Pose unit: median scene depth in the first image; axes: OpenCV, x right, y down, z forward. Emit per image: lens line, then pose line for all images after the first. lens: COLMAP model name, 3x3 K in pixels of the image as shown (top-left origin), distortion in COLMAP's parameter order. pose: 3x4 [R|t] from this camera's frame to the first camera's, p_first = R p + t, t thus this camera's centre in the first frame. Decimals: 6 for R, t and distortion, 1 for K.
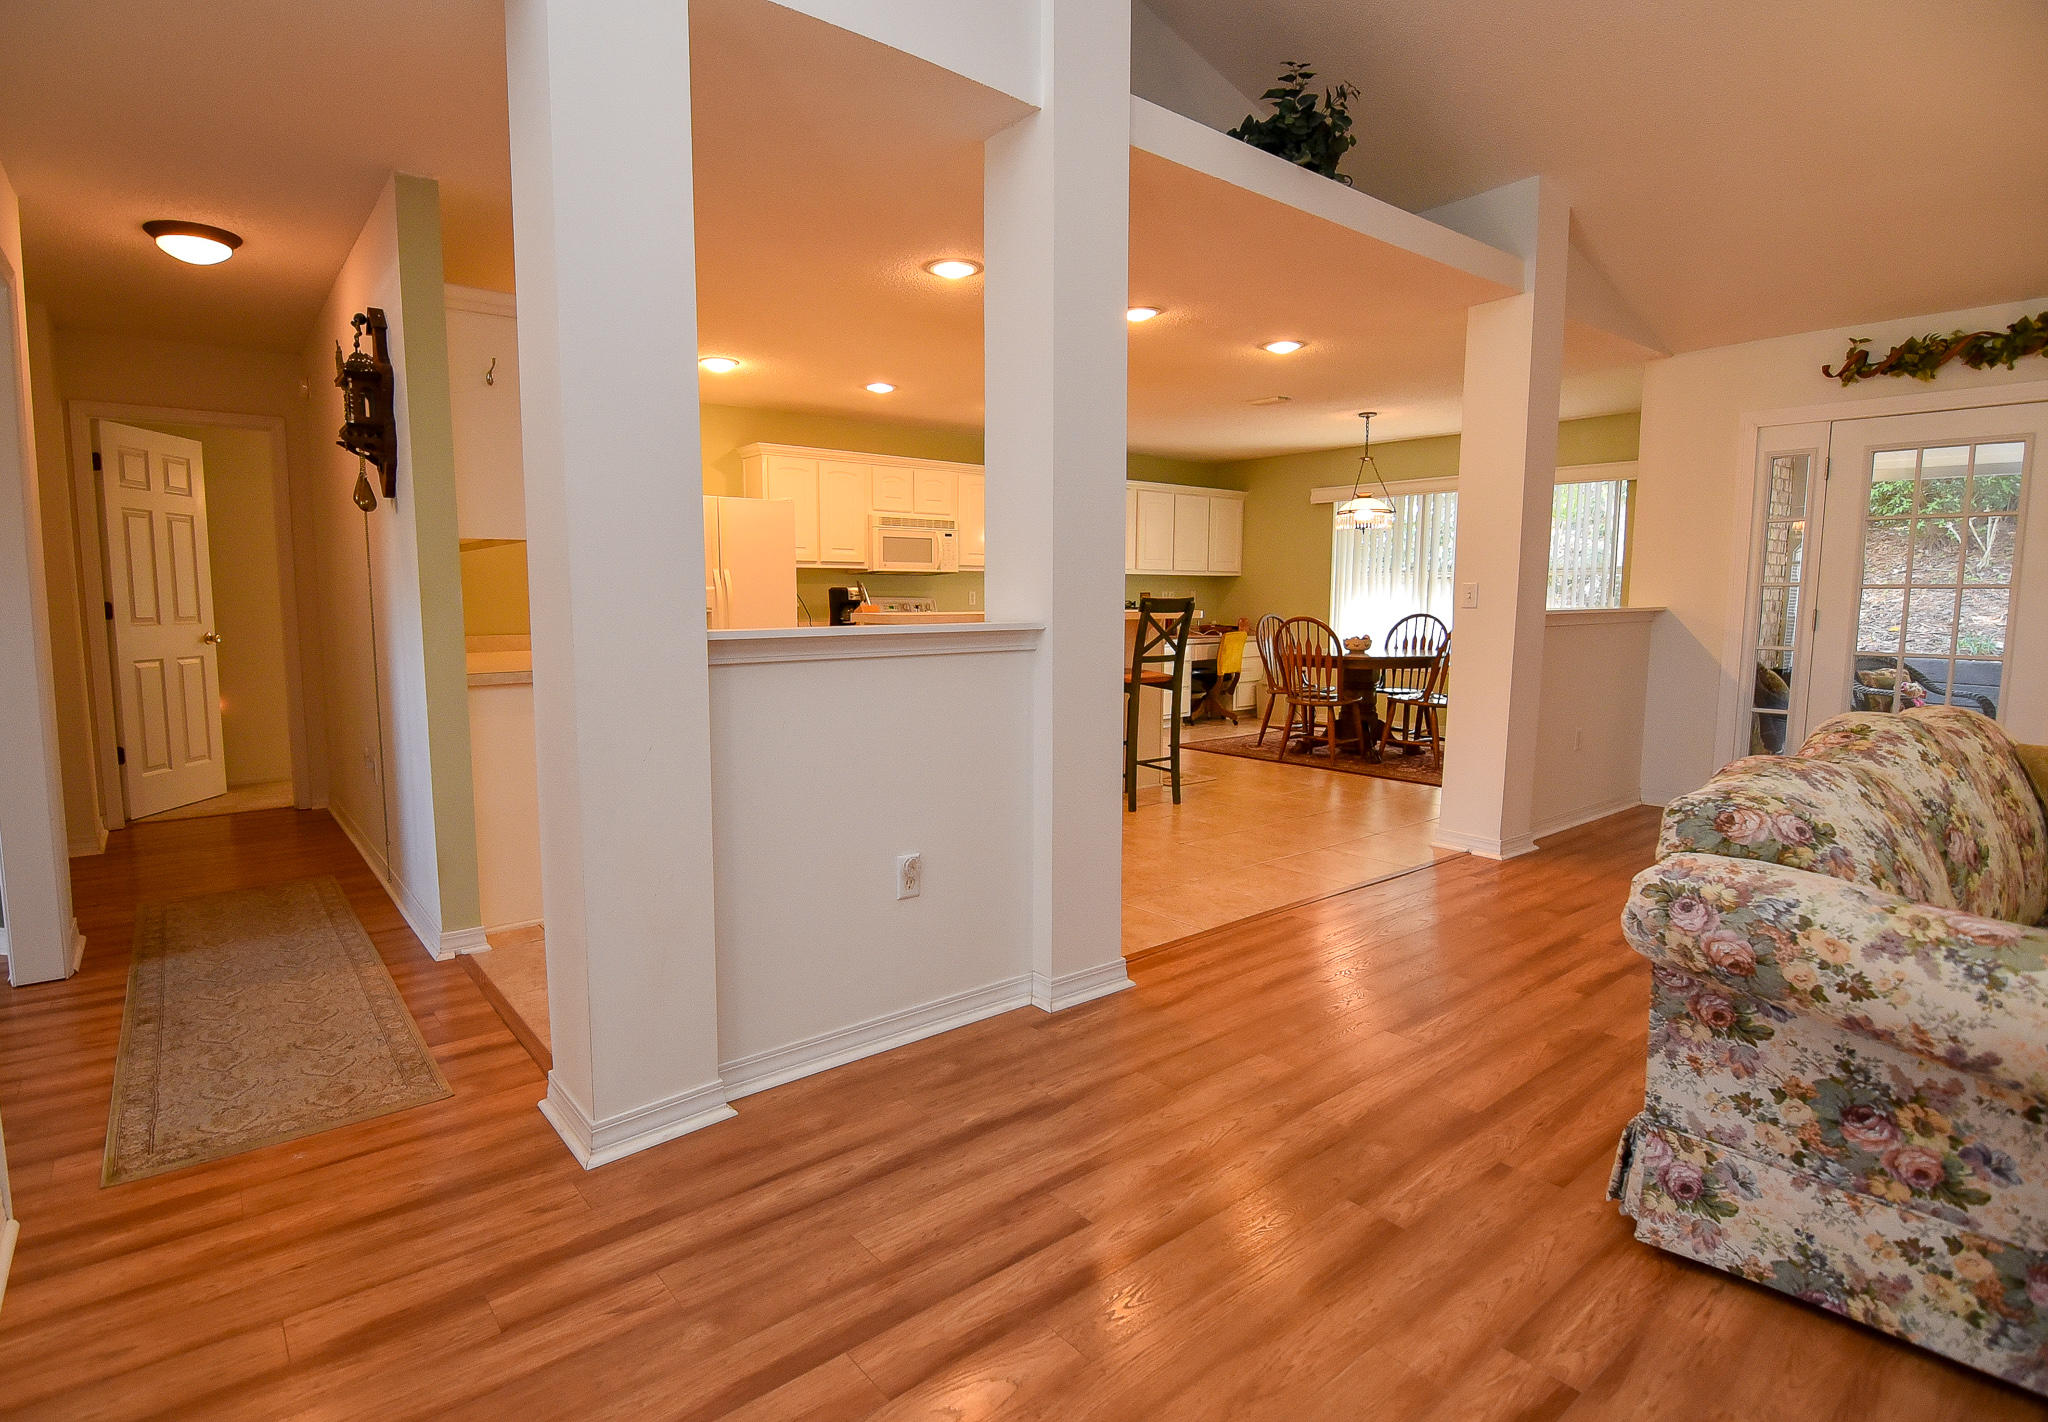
lens RADIAL K [[1035.5, 0, 972.9], [0, 1035.5, 712.3], [0, 0, 1]] dist [-0.013510, -0.002330]
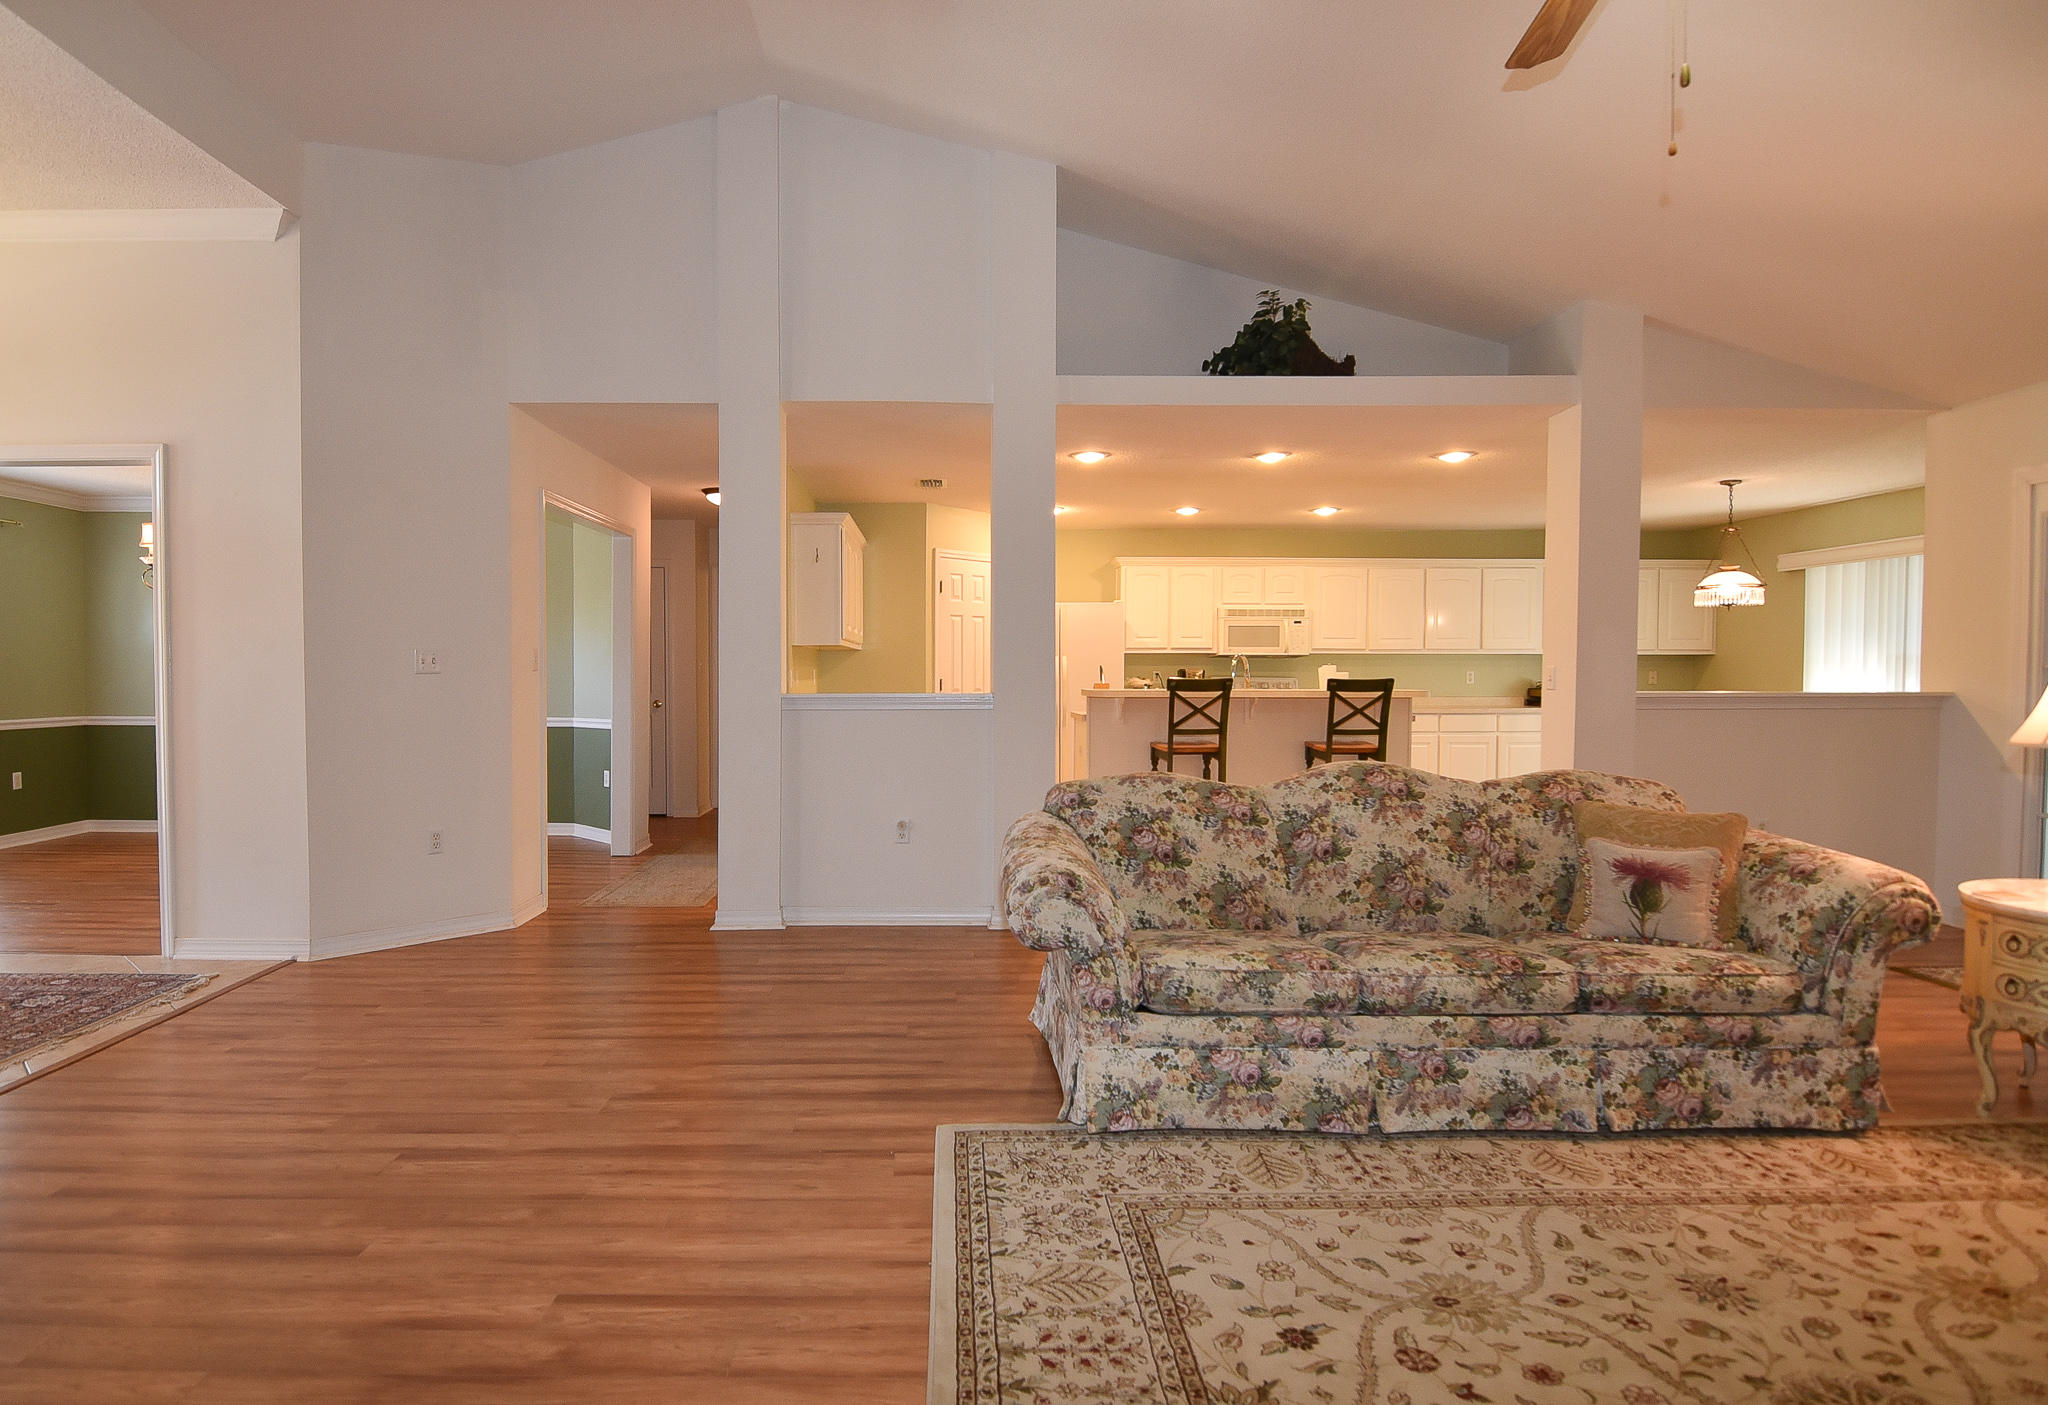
lens RADIAL K [[1117.9, 0, 942.1], [0, 1117.9, 706.3], [0, 0, 1]] dist [-0.009487, -0.007592]
pose [[0.785535, 0.020383, -0.618481, 0.597856], [-0.071570, 0.995743, -0.058086, 0.024709], [0.614664, 0.089893, 0.783650, -0.252420]]
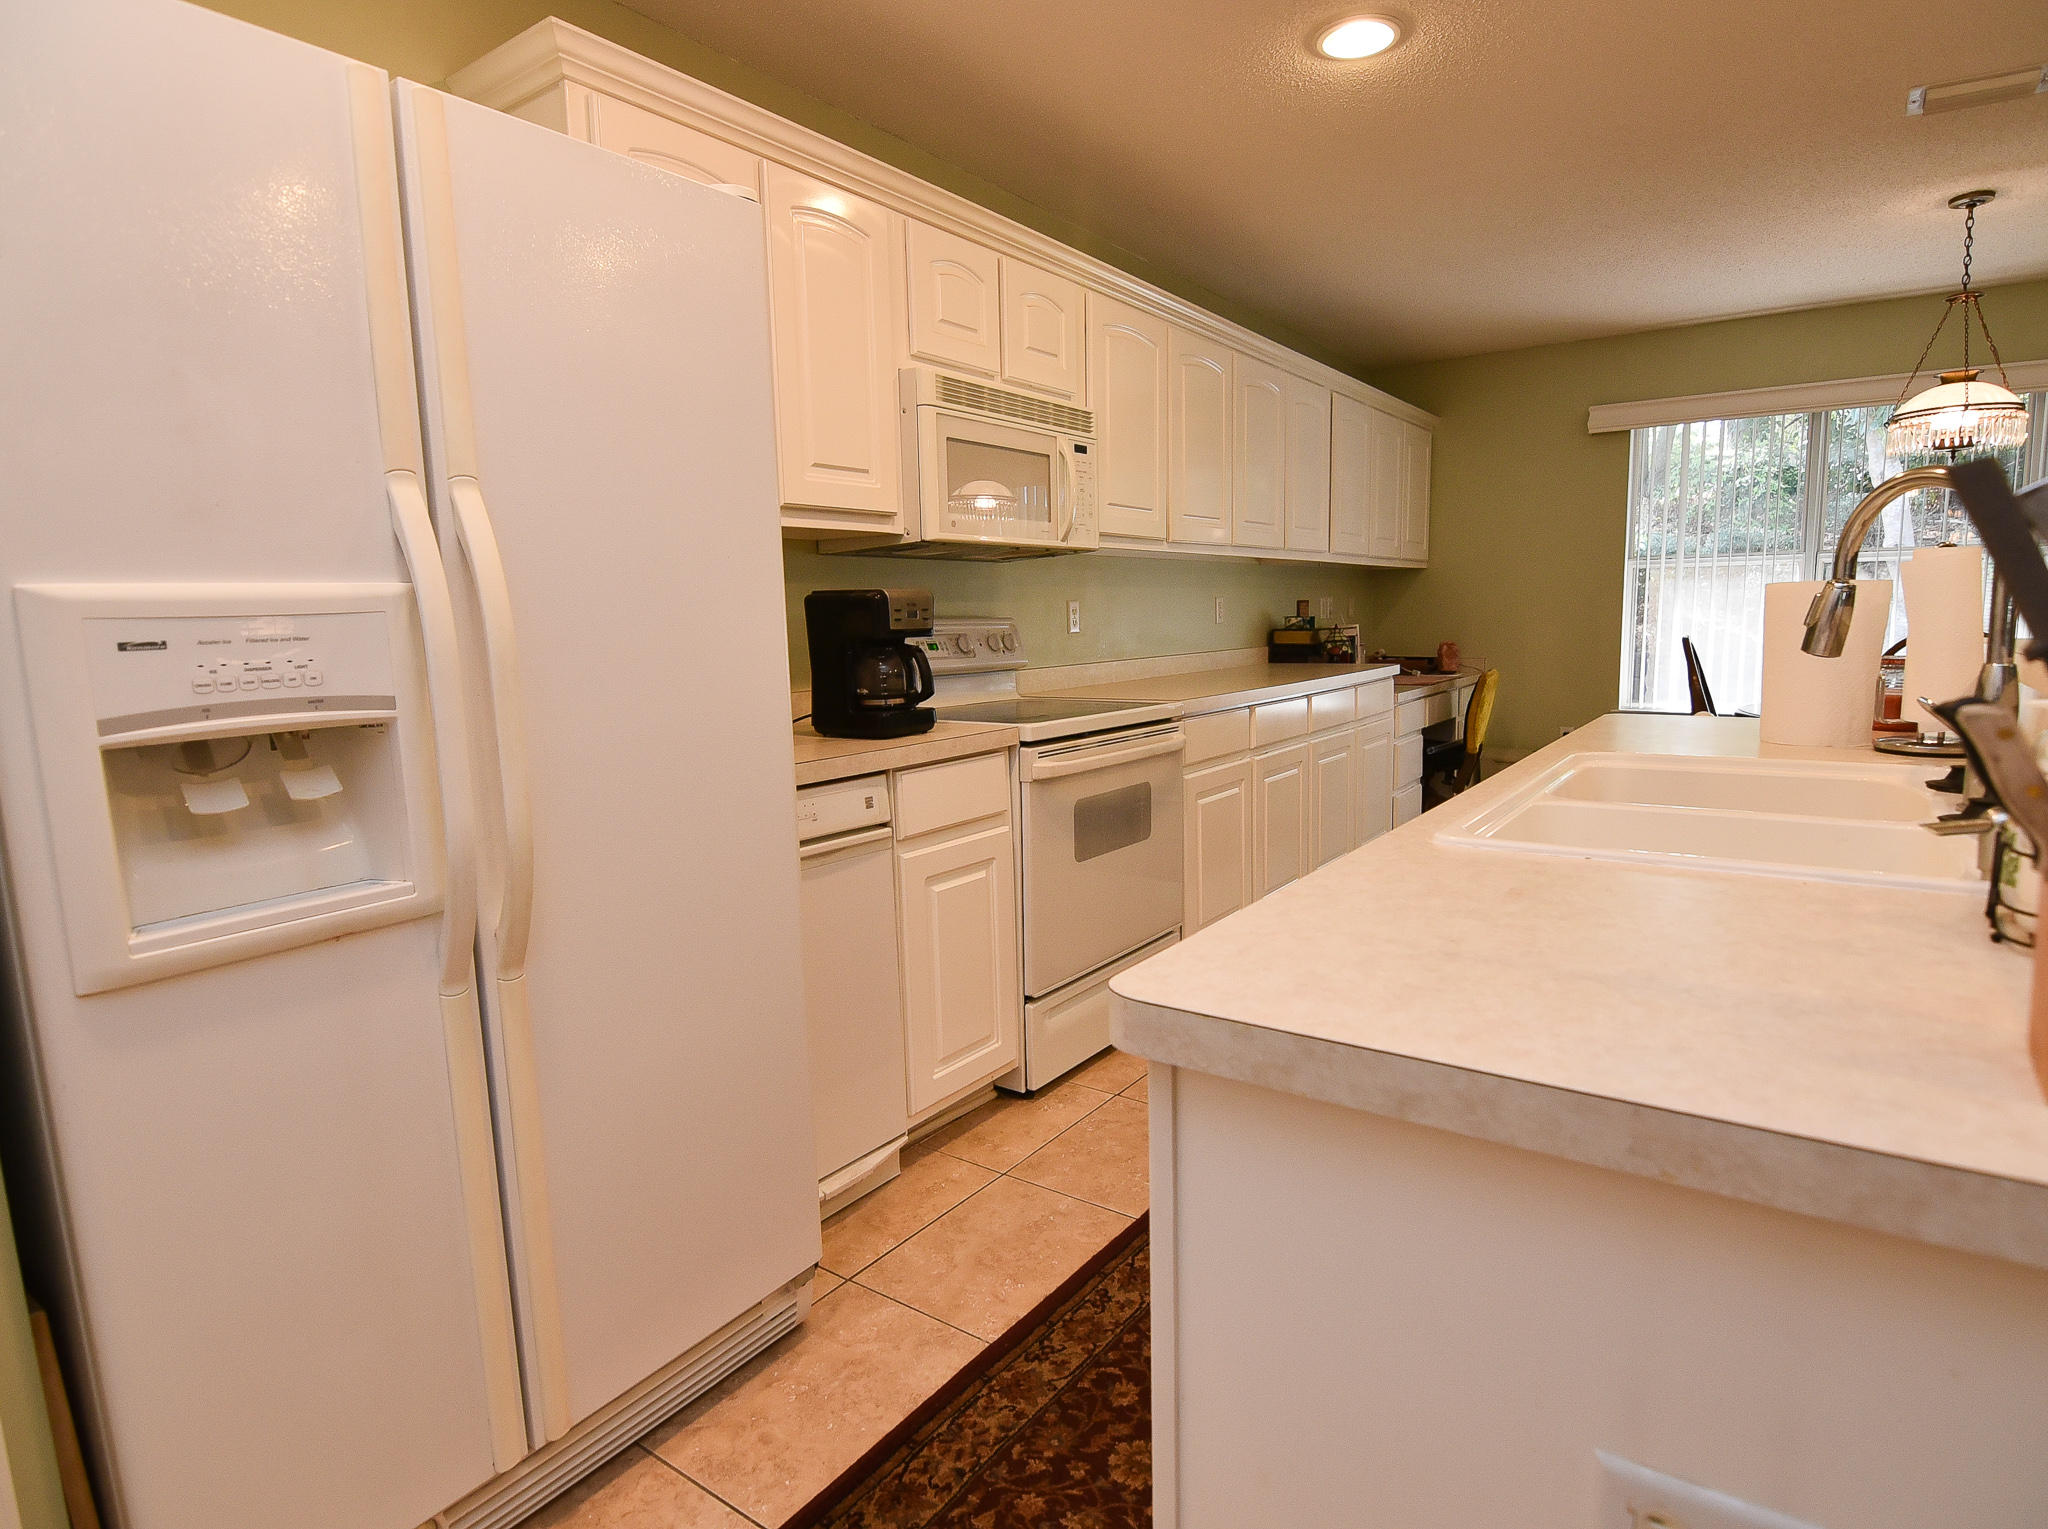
lens RADIAL K [[1101.9, 0, 1031.8], [0, 1101.9, 774.3], [0, 0, 1]] dist [-0.023564, -0.001326]
pose [[0.959460, -0.061928, 0.274956, -0.221380], [0.053140, 0.997813, 0.039302, -0.098771], [-0.276788, -0.023097, 0.960653, 0.872525]]
